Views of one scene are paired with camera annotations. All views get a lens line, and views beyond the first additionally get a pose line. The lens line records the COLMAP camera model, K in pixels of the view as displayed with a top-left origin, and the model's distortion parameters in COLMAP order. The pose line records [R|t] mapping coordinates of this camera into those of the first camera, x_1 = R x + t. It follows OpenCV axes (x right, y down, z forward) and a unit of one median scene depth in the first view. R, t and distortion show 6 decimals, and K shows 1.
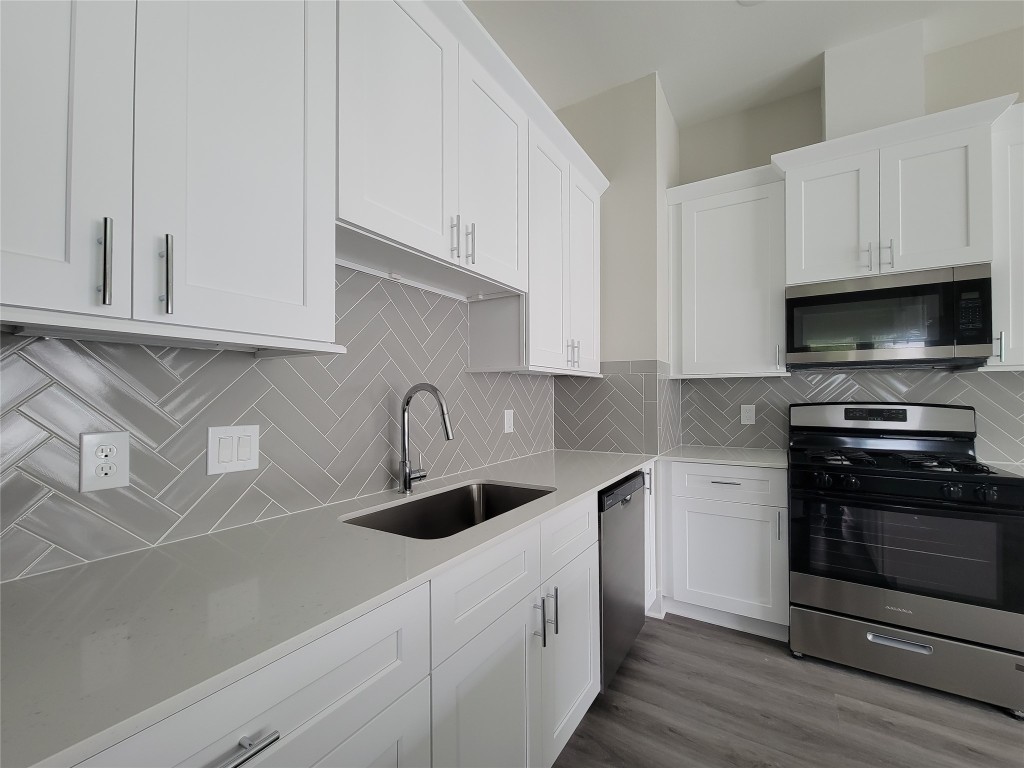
lens RADIAL K [[418.1, 0, 510.1], [0, 418.1, 390.9], [0, 0, 1]] dist [-0.002138, -0.000285]
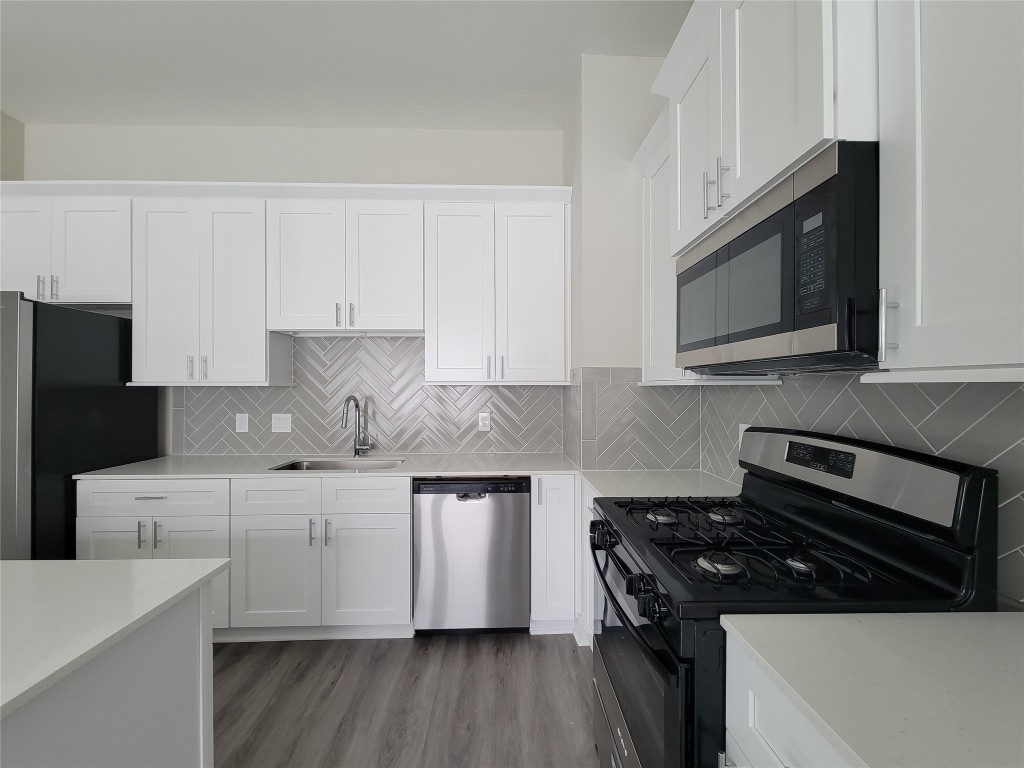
lens RADIAL K [[420.4, 0, 512.0], [0, 420.4, 384.0], [0, 0, 1]] dist [0.001622, 0.000026]
pose [[0.564888, -0.003691, -0.825159, 1.123930], [0.009221, 0.999956, 0.001840, -0.043258], [0.825116, -0.008648, 0.564897, 0.379999]]
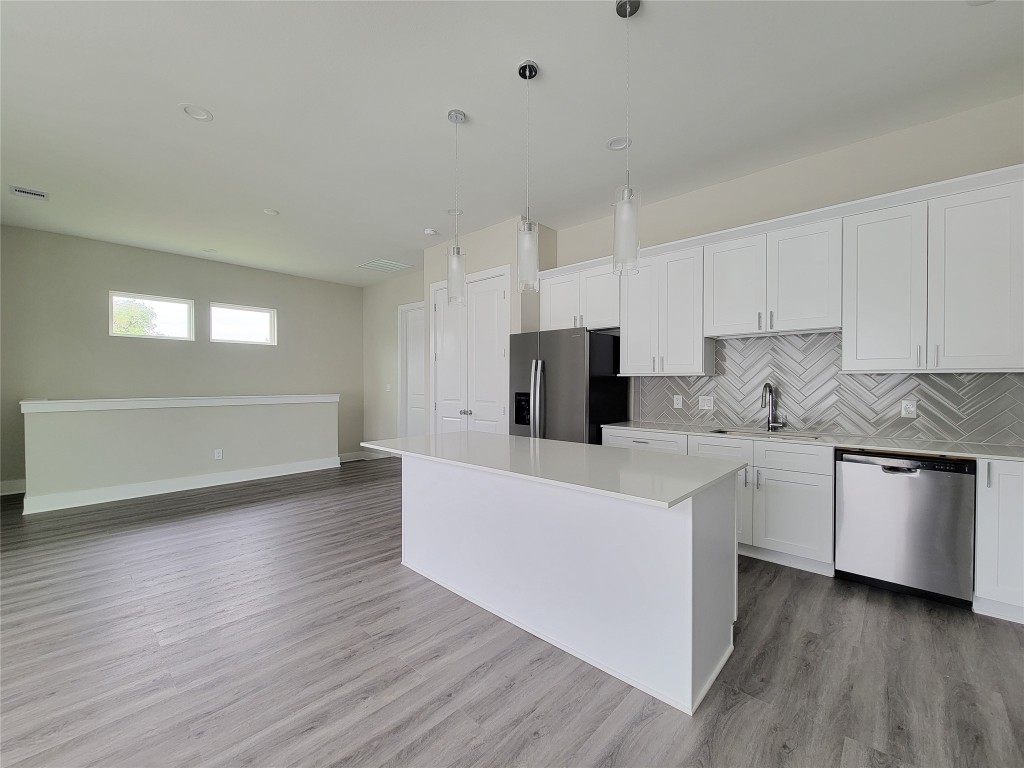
lens RADIAL K [[426.0, 0, 511.5], [0, 426.0, 386.6], [0, 0, 1]] dist [0.001229, -0.000266]
pose [[-0.170003, 0.011137, -0.985381, 1.564133], [0.008926, 0.999913, 0.009761, -0.021500], [0.985403, -0.007136, -0.170088, 0.020635]]
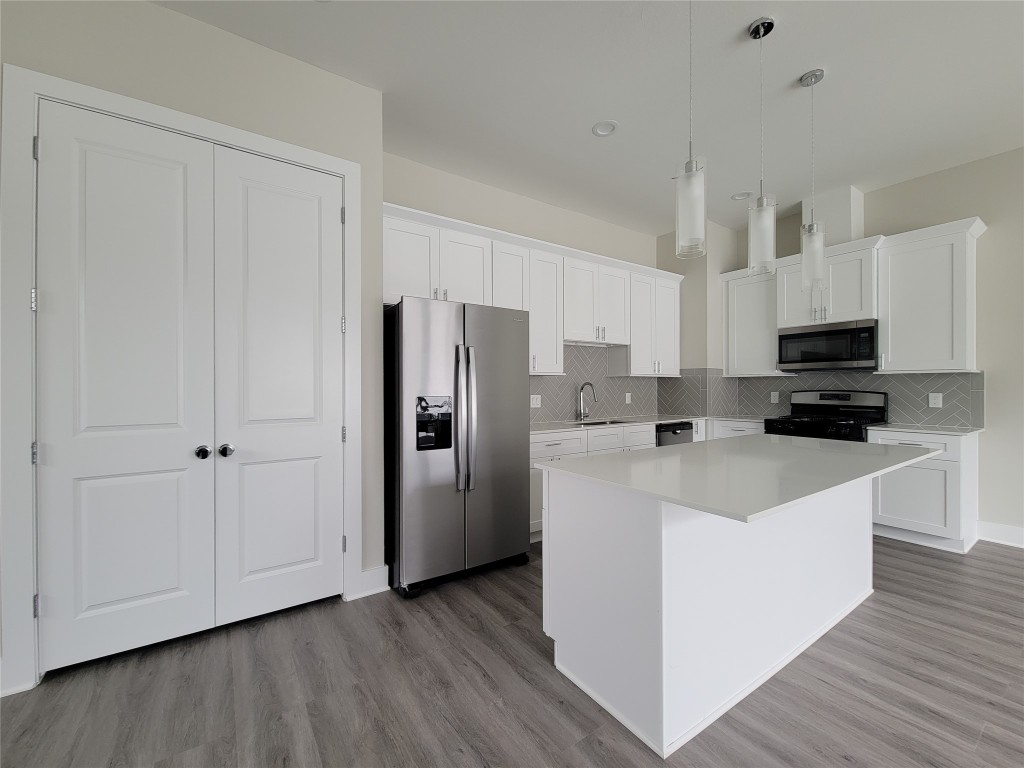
lens RADIAL K [[422.4, 0, 511.5], [0, 422.4, 387.9], [0, 0, 1]] dist [0.001278, 0.000167]
pose [[0.924169, 0.000308, -0.381984, 0.283434], [0.005137, 0.999899, 0.013234, -0.013989], [0.381950, -0.014193, 0.924074, -1.269814]]
